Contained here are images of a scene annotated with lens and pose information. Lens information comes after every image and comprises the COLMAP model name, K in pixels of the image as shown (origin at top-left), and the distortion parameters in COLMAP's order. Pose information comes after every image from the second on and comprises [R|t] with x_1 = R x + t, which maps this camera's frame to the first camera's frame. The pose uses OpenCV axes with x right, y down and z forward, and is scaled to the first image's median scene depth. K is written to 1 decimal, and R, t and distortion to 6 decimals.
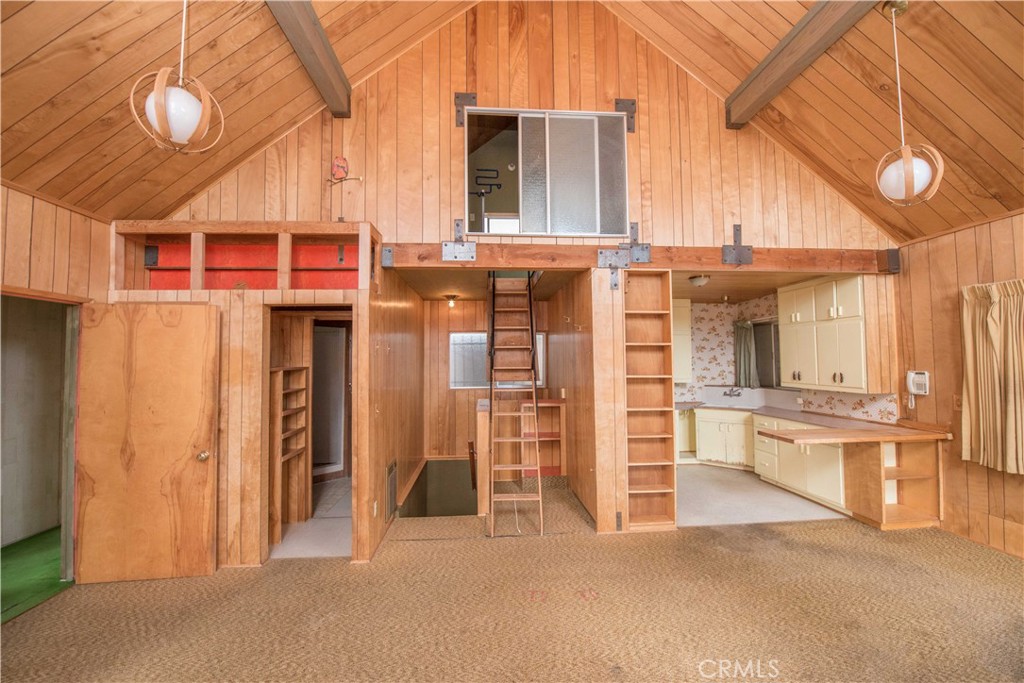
lens RADIAL K [[407.4, 0, 513.6], [0, 407.4, 344.7], [0, 0, 1]] dist [-0.016801, -0.002551]
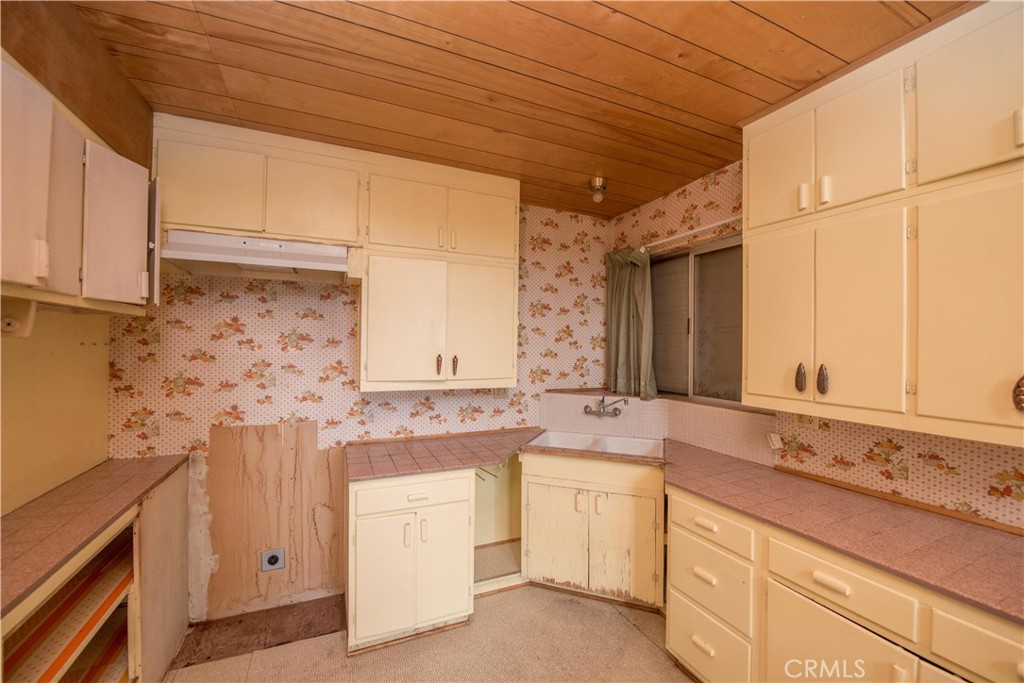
lens RADIAL K [[407.4, 0, 513.6], [0, 407.4, 344.7], [0, 0, 1]] dist [-0.016801, -0.002551]
pose [[0.939362, 0.017296, 0.342491, 0.467724], [-0.030748, 0.998953, 0.033886, 0.058711], [-0.341546, -0.042362, 0.938910, 0.979618]]
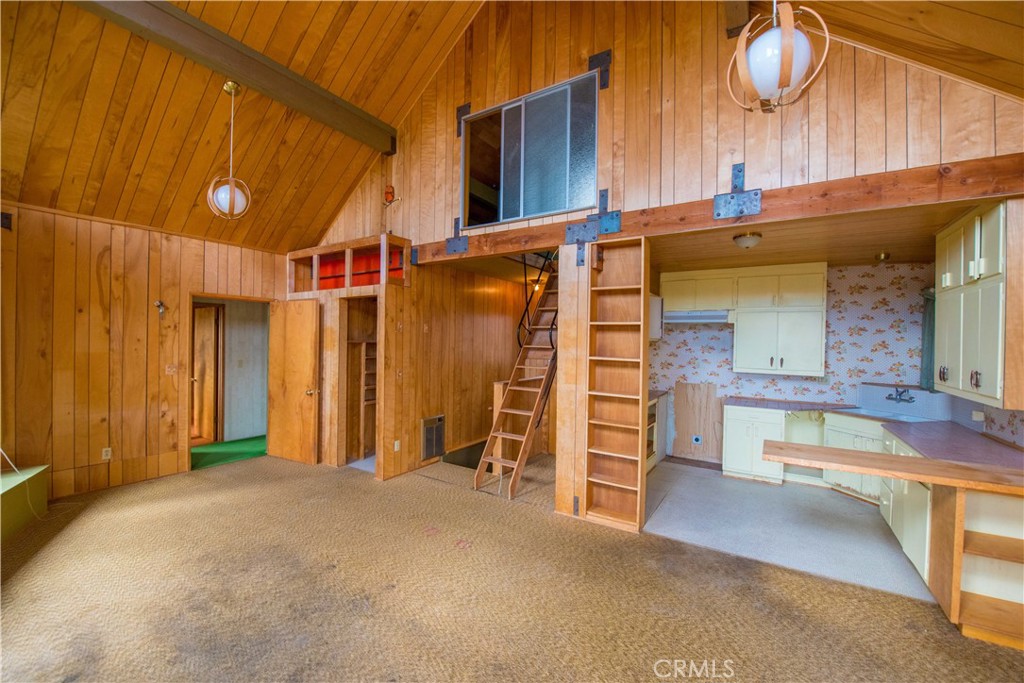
lens RADIAL K [[407.4, 0, 513.6], [0, 407.4, 344.7], [0, 0, 1]] dist [-0.016801, -0.002551]
pose [[0.801001, 0.027152, -0.598047, 0.668913], [-0.000536, 0.999003, 0.044638, 0.005526], [0.598663, -0.035434, 0.800217, 0.135790]]
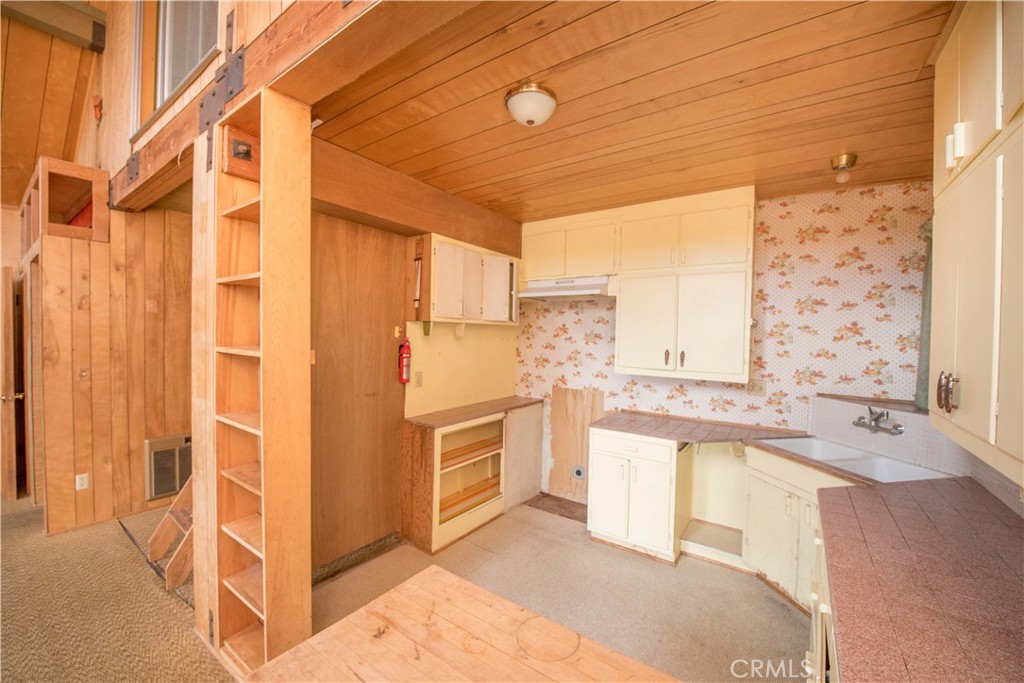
lens RADIAL K [[403.7, 0, 513.6], [0, 403.7, 344.4], [0, 0, 1]] dist [-0.020105, -0.000360]
pose [[0.772597, 0.036643, -0.633838, 0.811719], [0.000721, 0.998282, 0.058591, 0.043349], [0.634896, -0.045724, 0.771243, 0.821137]]
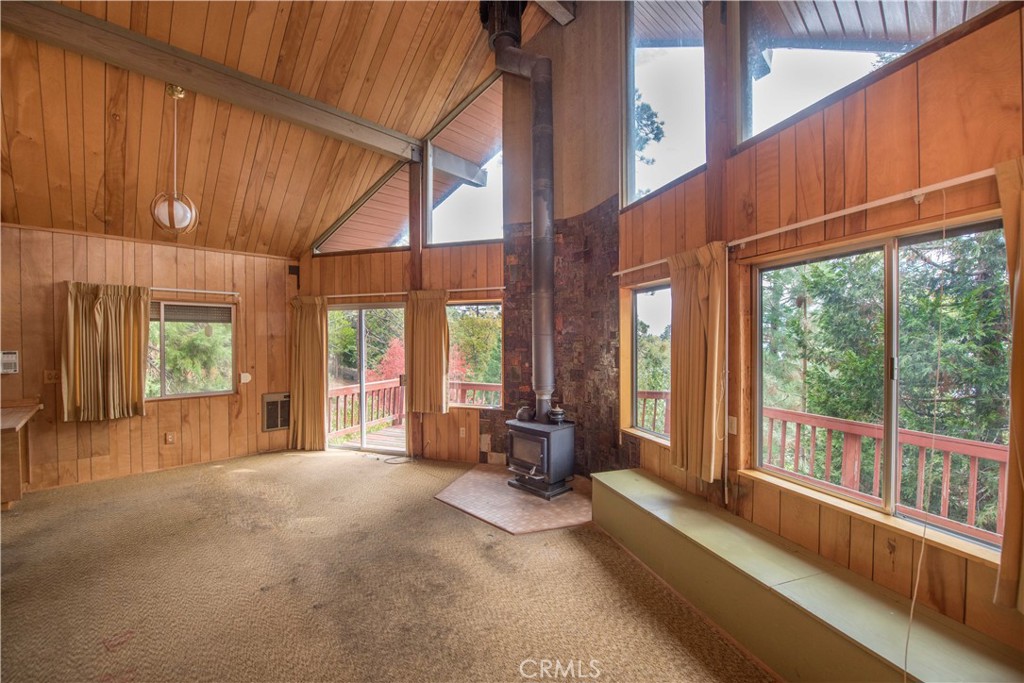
lens RADIAL K [[407.4, 0, 513.6], [0, 407.4, 344.7], [0, 0, 1]] dist [-0.016801, -0.002551]
pose [[-0.660660, 0.001450, 0.750684, -0.602582], [-0.020202, 0.999602, -0.019710, 0.041373], [-0.750414, -0.028187, -0.660367, 0.657798]]
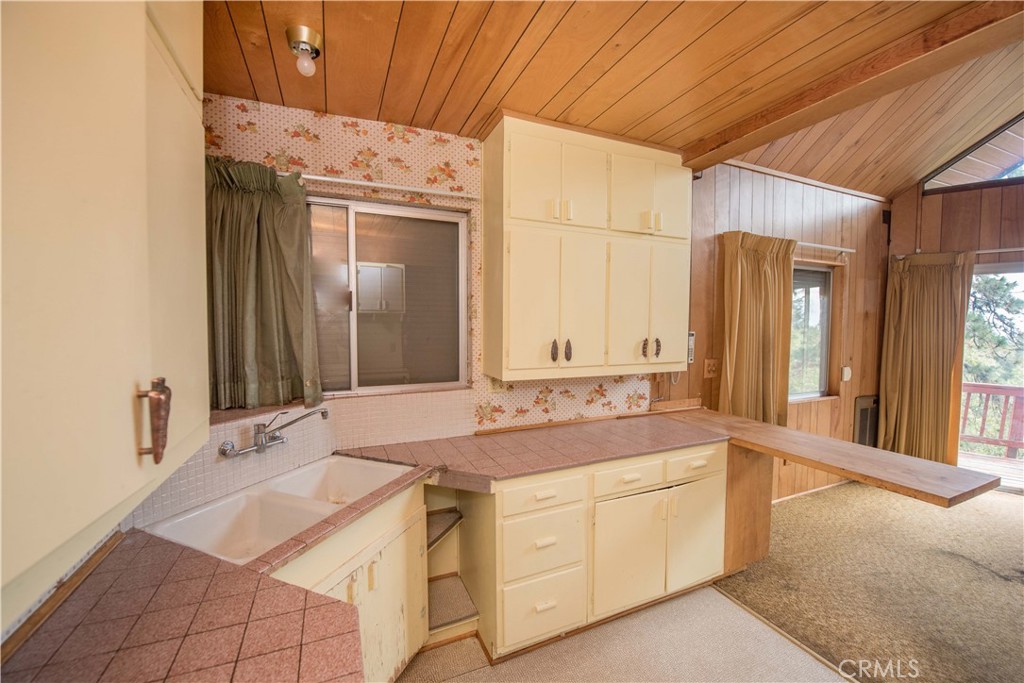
lens RADIAL K [[407.4, 0, 513.6], [0, 407.4, 344.7], [0, 0, 1]] dist [-0.016801, -0.002551]
pose [[-0.335344, -0.039386, 0.941272, 0.399191], [-0.034629, 0.998966, 0.029463, 0.075403], [-0.941459, -0.022715, -0.336361, 1.485473]]
